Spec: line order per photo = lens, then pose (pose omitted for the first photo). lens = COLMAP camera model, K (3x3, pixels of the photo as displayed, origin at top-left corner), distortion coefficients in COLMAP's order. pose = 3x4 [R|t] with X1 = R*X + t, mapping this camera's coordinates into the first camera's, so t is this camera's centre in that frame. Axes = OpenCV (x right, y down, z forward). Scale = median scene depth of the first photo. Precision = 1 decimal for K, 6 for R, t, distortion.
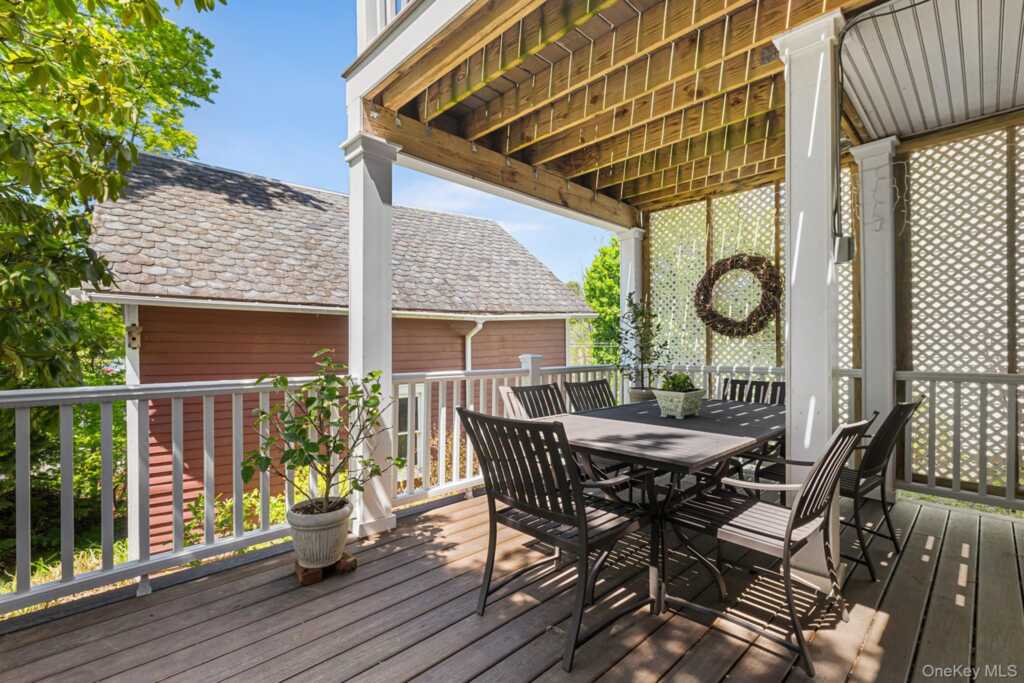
lens RADIAL K [[462.4, 0, 504.5], [0, 462.4, 346.6], [0, 0, 1]] dist [-0.000556, -0.000335]
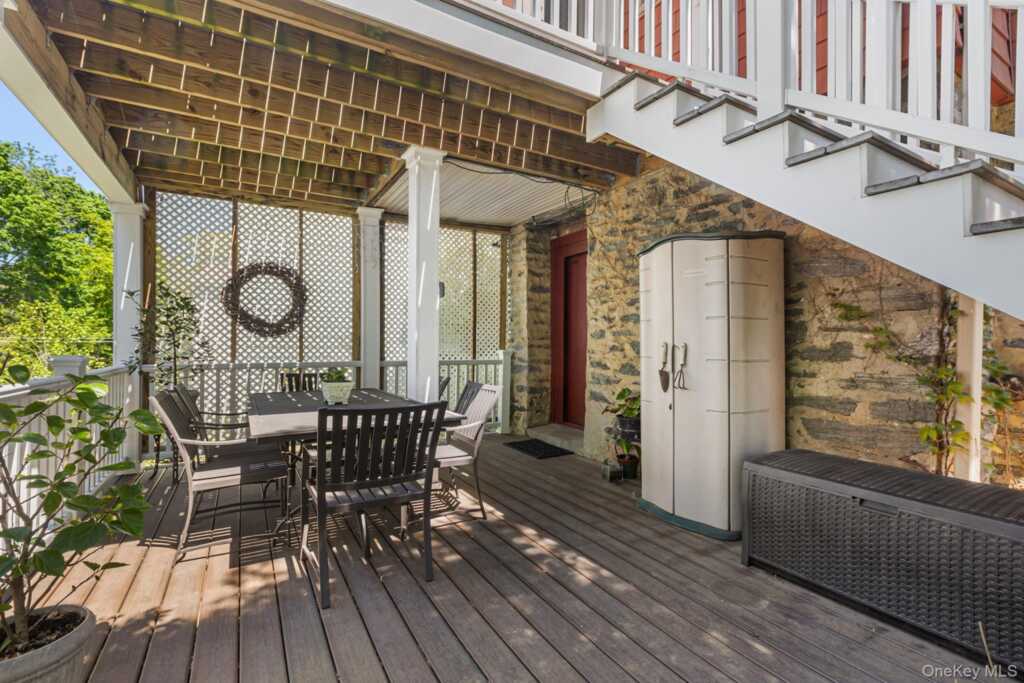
lens RADIAL K [[462.4, 0, 504.5], [0, 462.4, 346.6], [0, 0, 1]] dist [-0.000556, -0.000335]
pose [[0.251700, -0.001808, 0.967804, -0.437644], [-0.006236, 0.999974, 0.003489, -0.002854], [-0.967785, -0.006913, 0.251682, 0.168805]]
